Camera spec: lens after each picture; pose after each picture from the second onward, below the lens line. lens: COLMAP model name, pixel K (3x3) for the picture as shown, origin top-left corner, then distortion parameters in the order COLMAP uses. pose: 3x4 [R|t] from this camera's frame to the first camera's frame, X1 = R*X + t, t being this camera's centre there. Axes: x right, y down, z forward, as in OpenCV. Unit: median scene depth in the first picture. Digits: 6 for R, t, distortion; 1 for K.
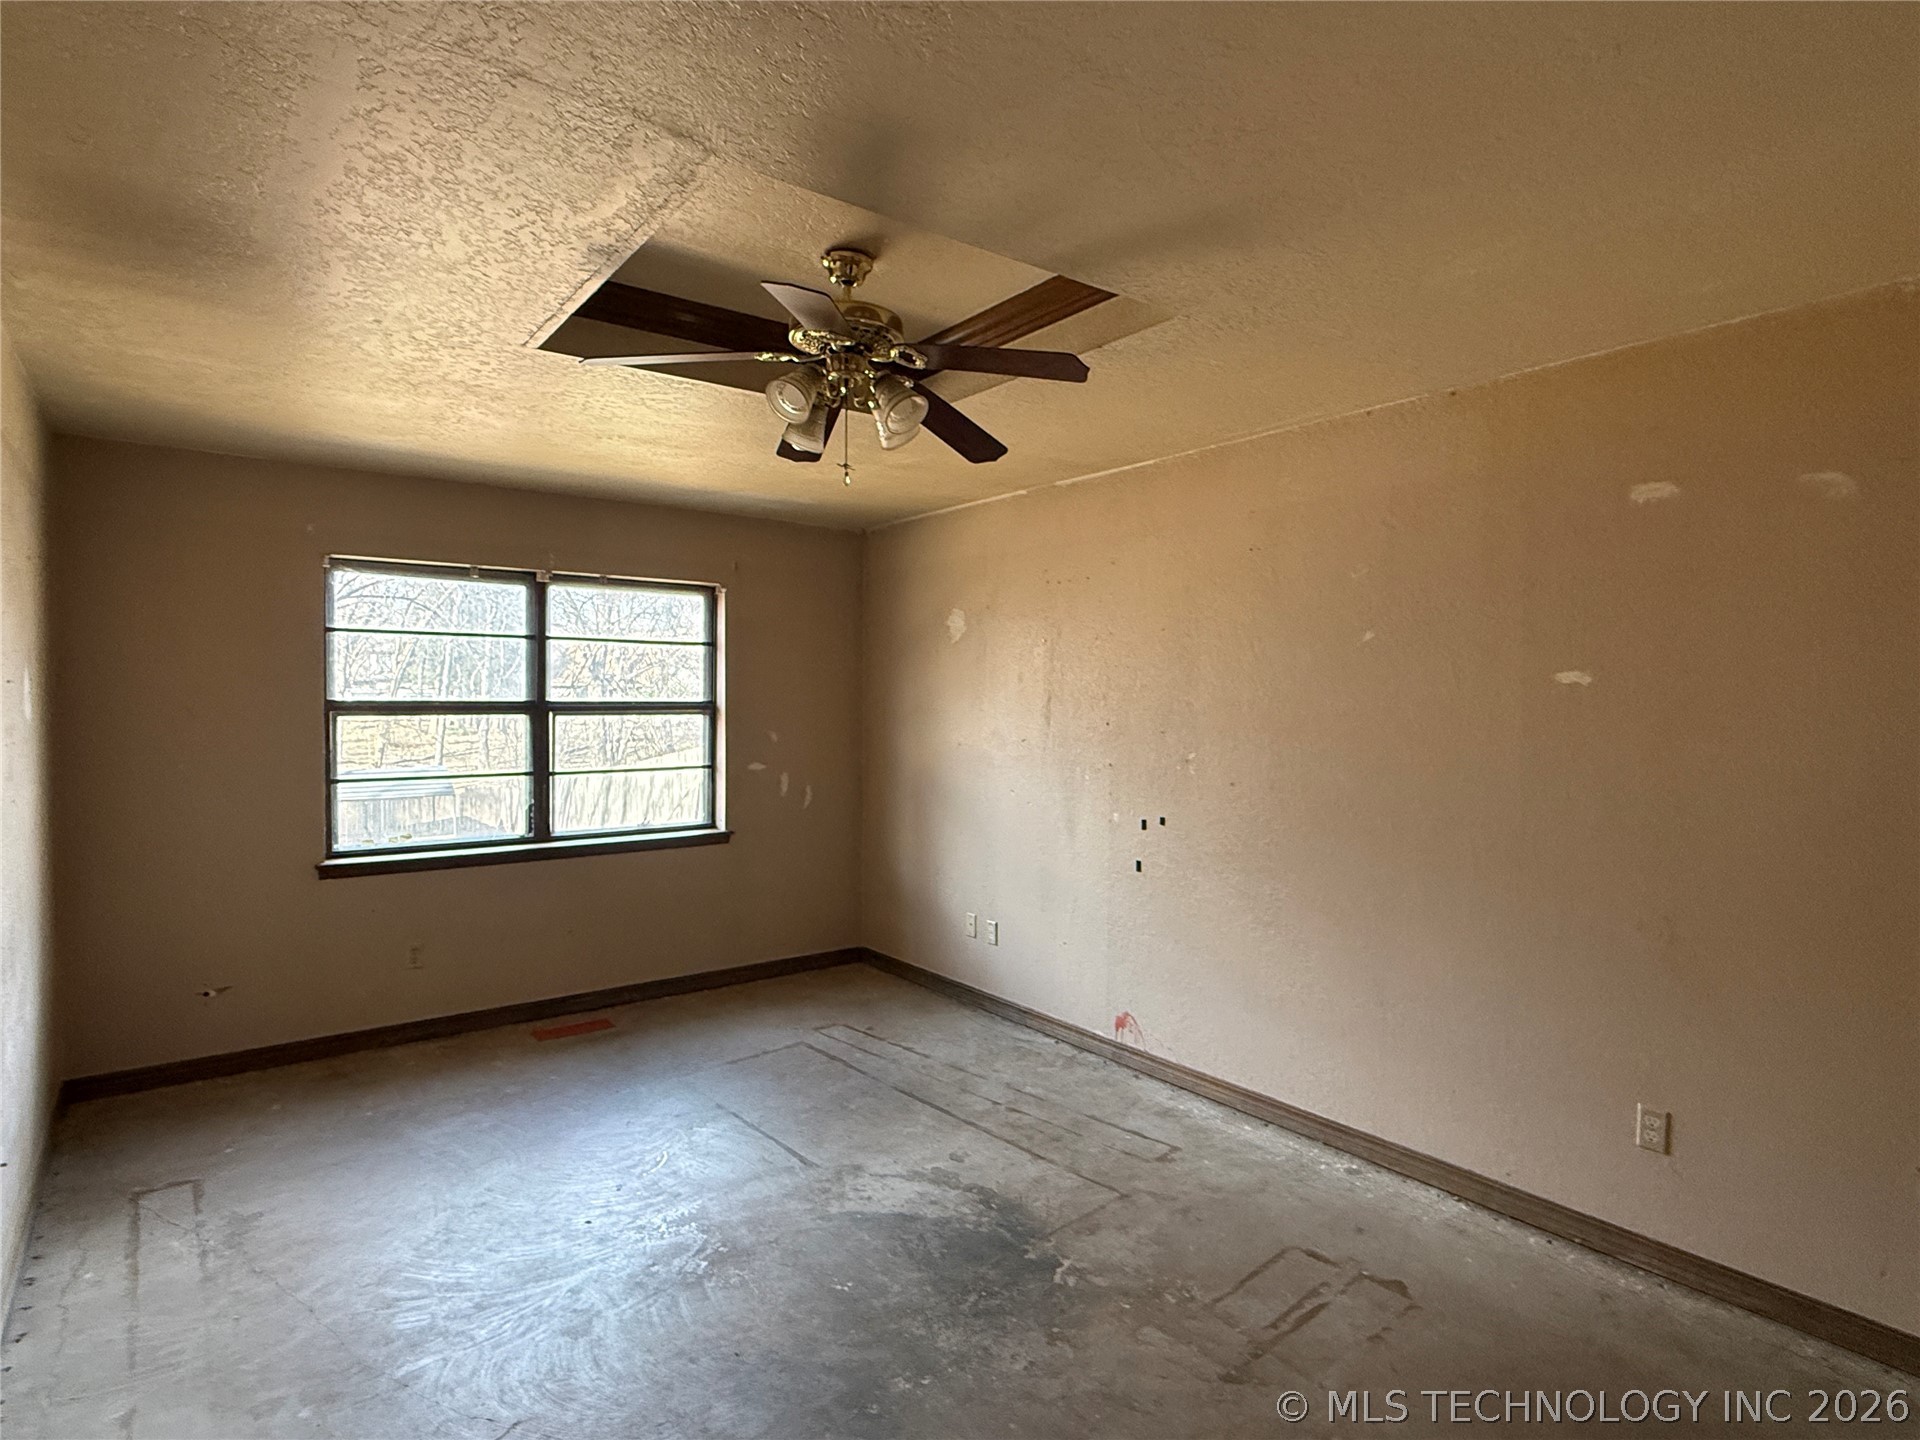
lens RADIAL K [[1023.0, 0, 953.9], [0, 1023.0, 722.0], [0, 0, 1]] dist [-0.001284, -0.000052]
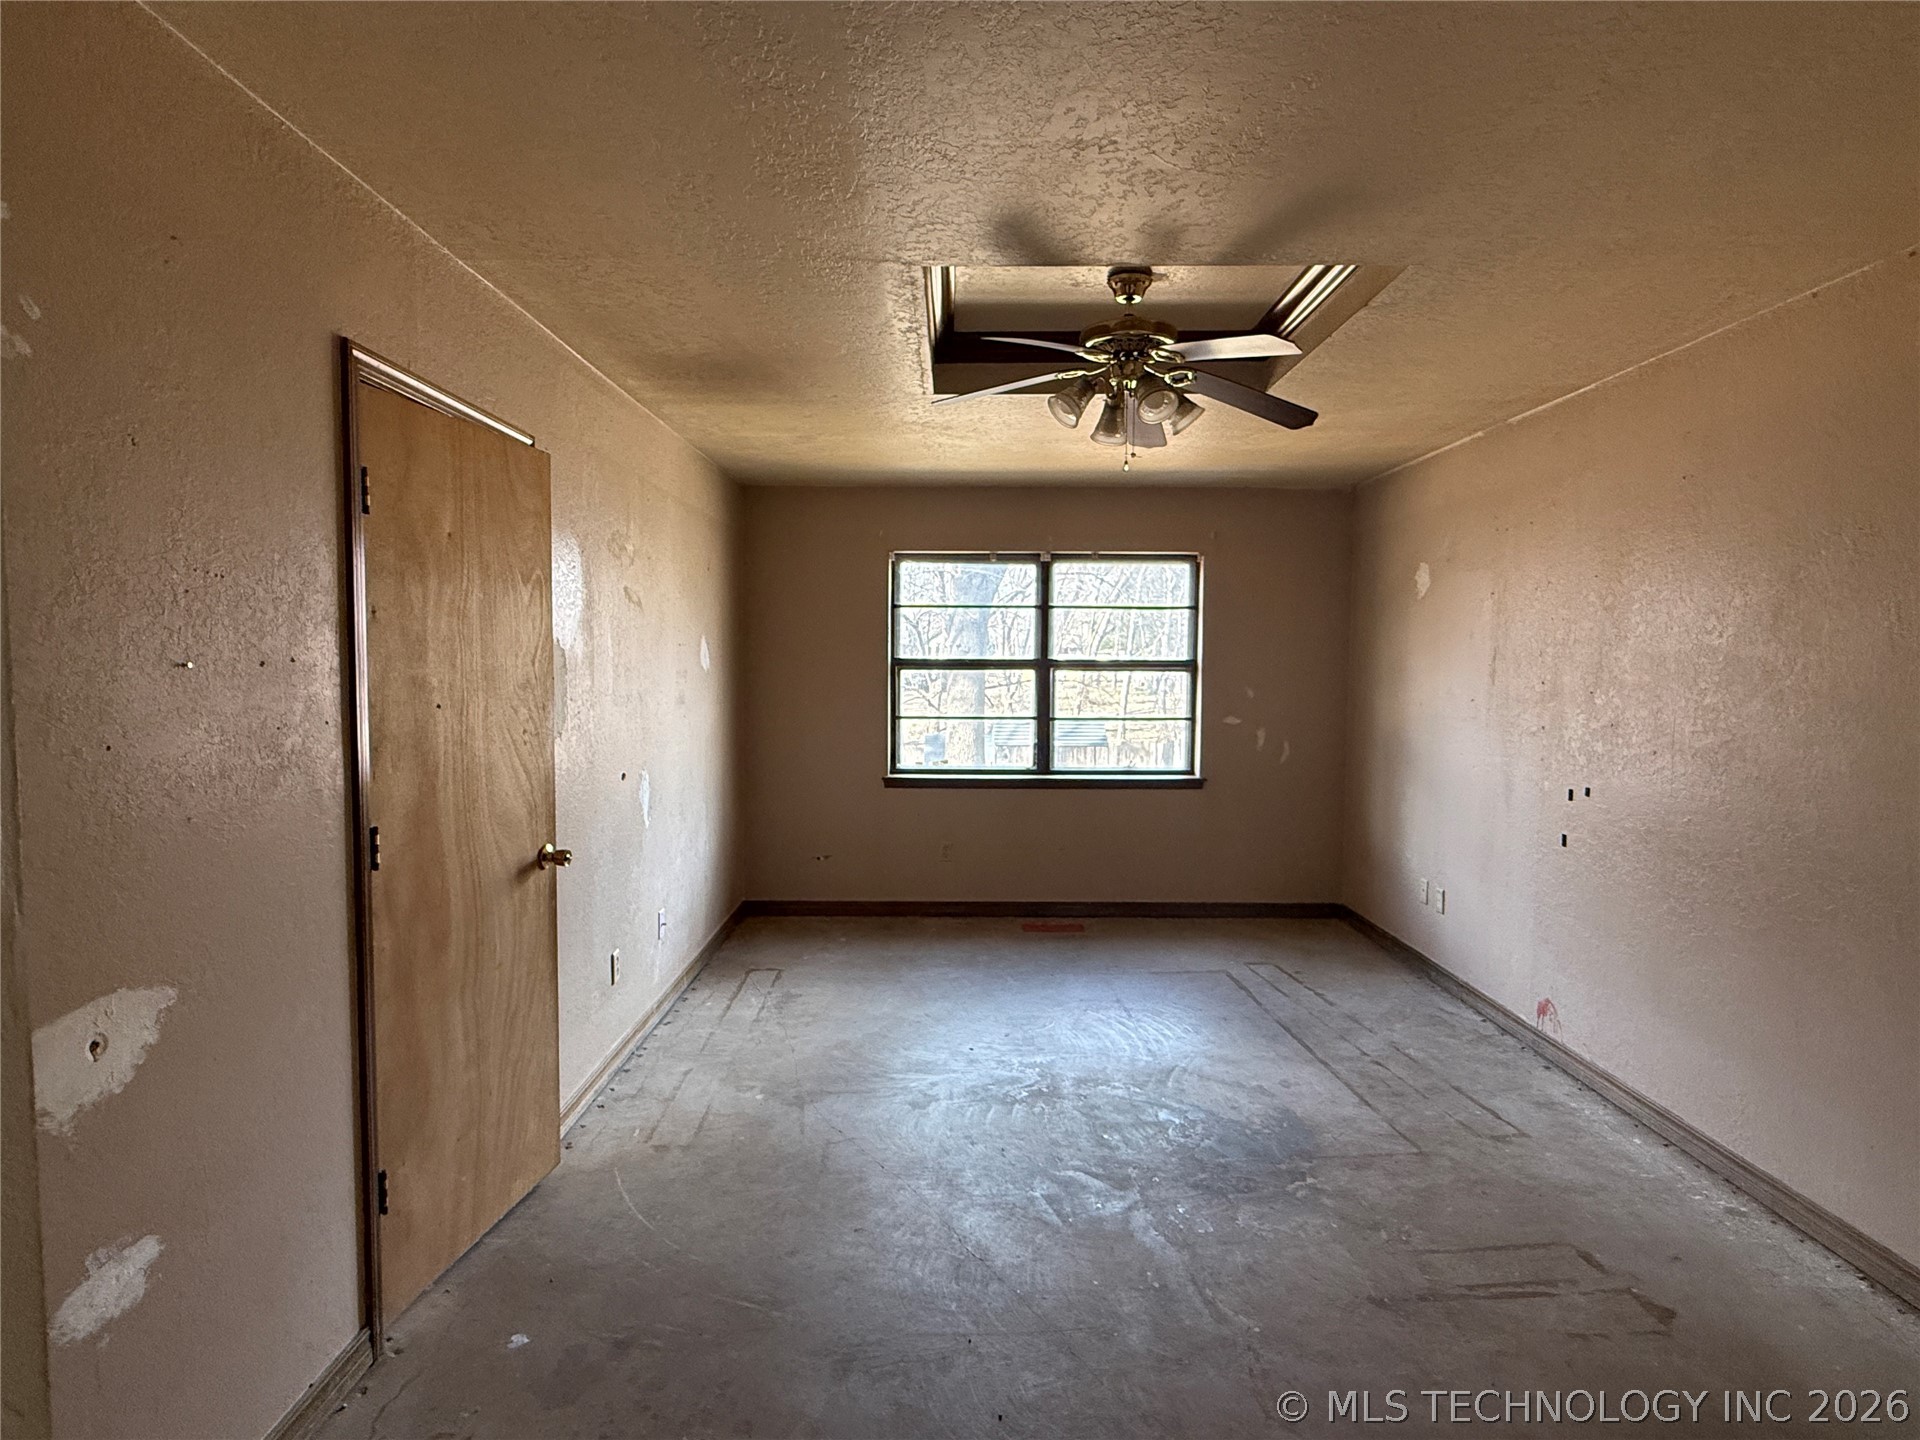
lens RADIAL K [[1023.0, 0, 953.9], [0, 1023.0, 722.0], [0, 0, 1]] dist [-0.001284, -0.000052]
pose [[0.794902, 0.036599, -0.605633, 0.292619], [-0.015639, 0.999083, 0.039849, 0.008719], [0.606537, -0.022205, 0.794745, -0.042455]]
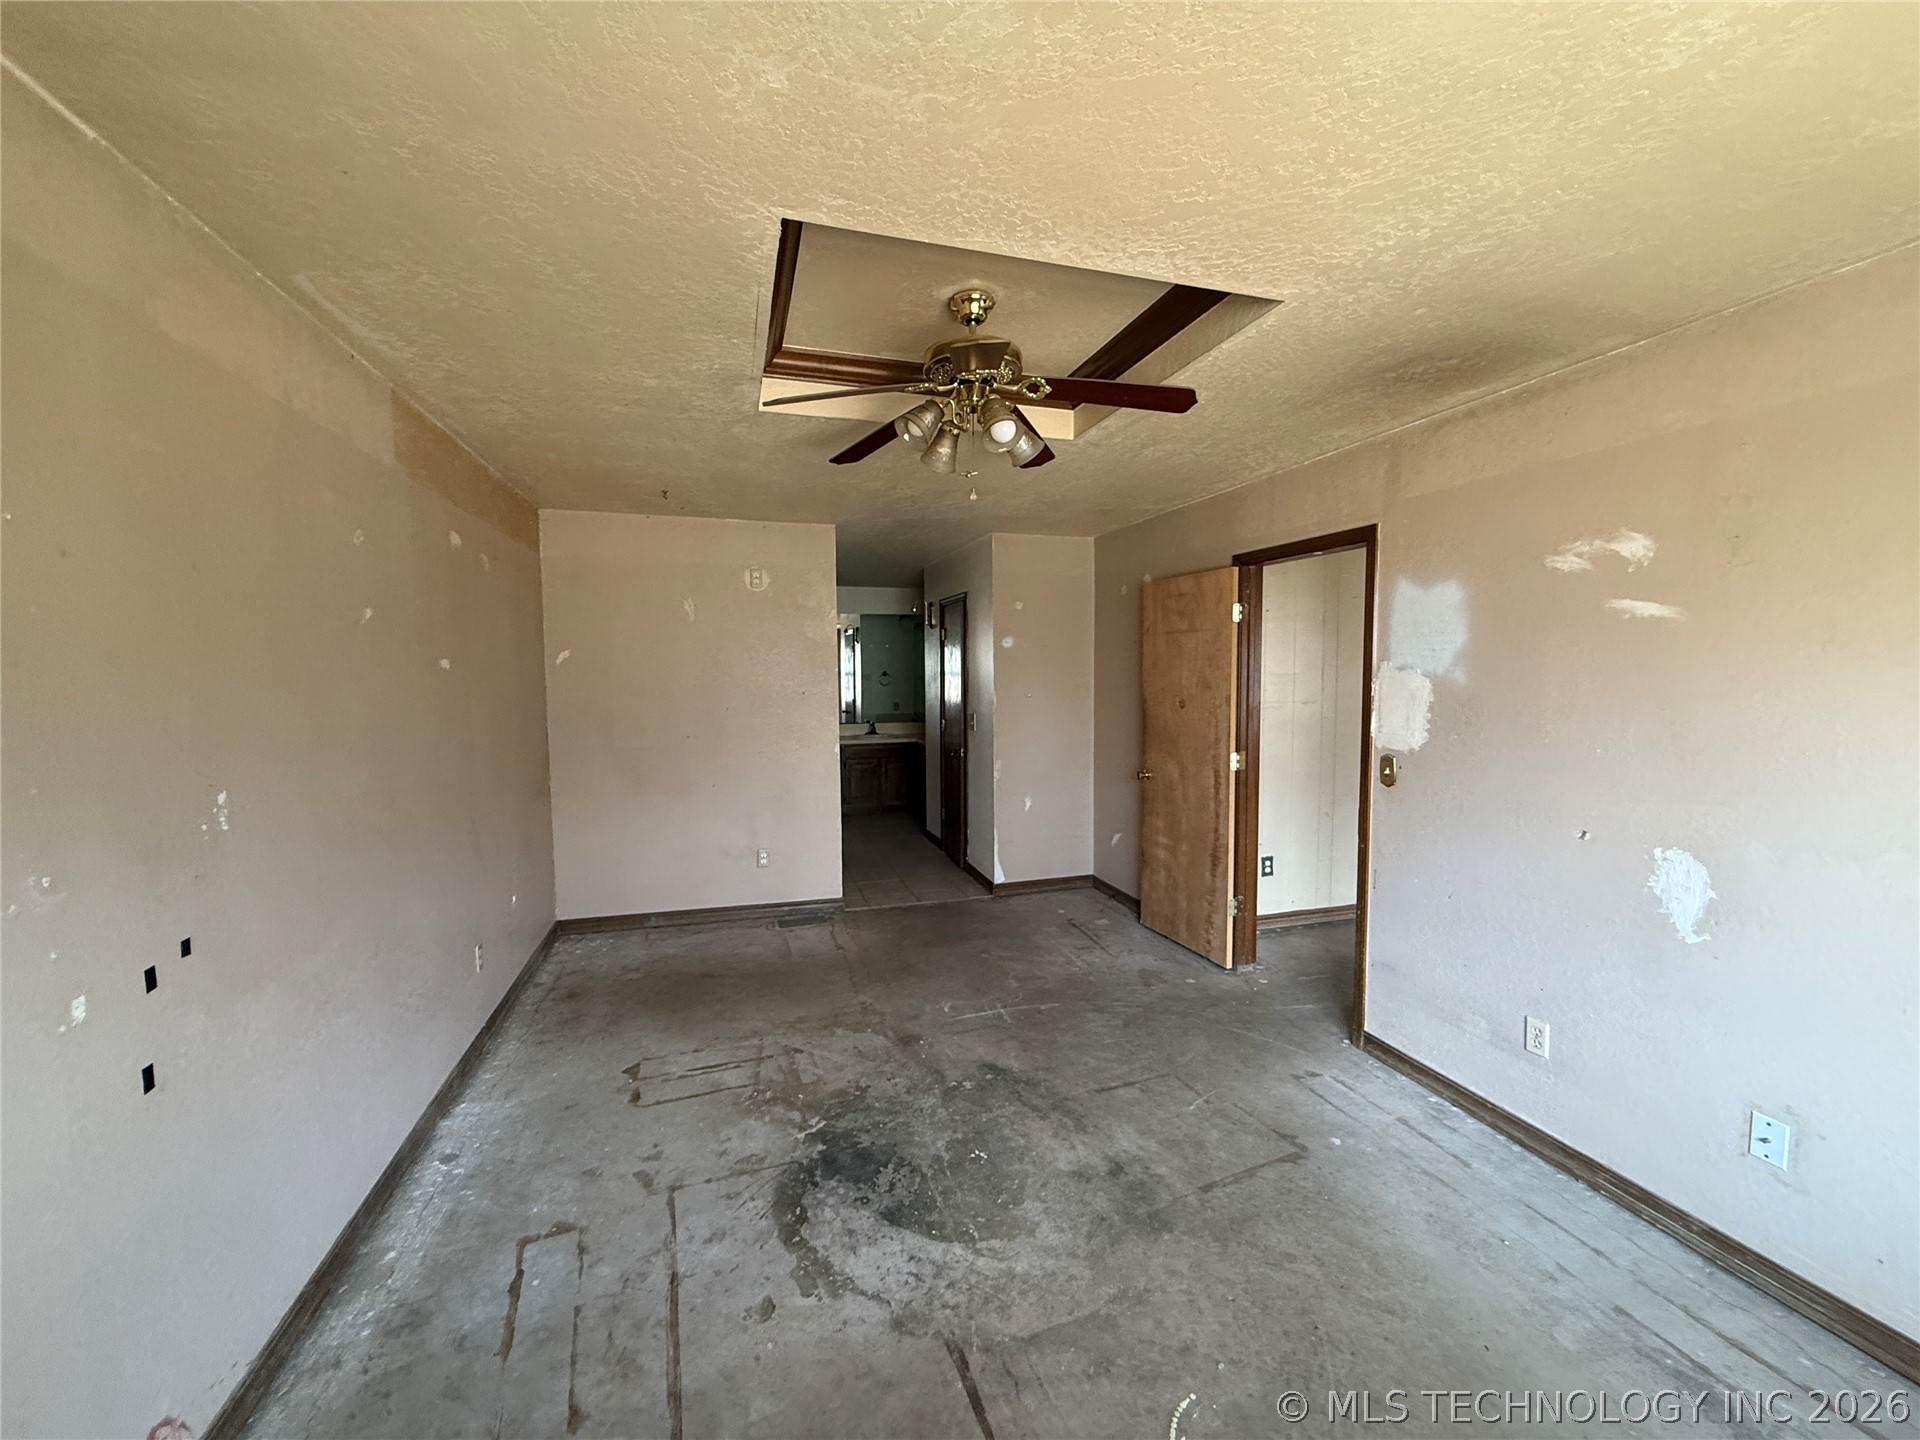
lens RADIAL K [[763.1, 0, 954.4], [0, 763.1, 720.4], [0, 0, 1]] dist [0.000307, 0.000615]
pose [[-0.934680, -0.025598, 0.354567, -0.250750], [0.008348, 0.995549, 0.093880, -0.038912], [-0.355392, 0.090707, -0.930306, 1.156690]]
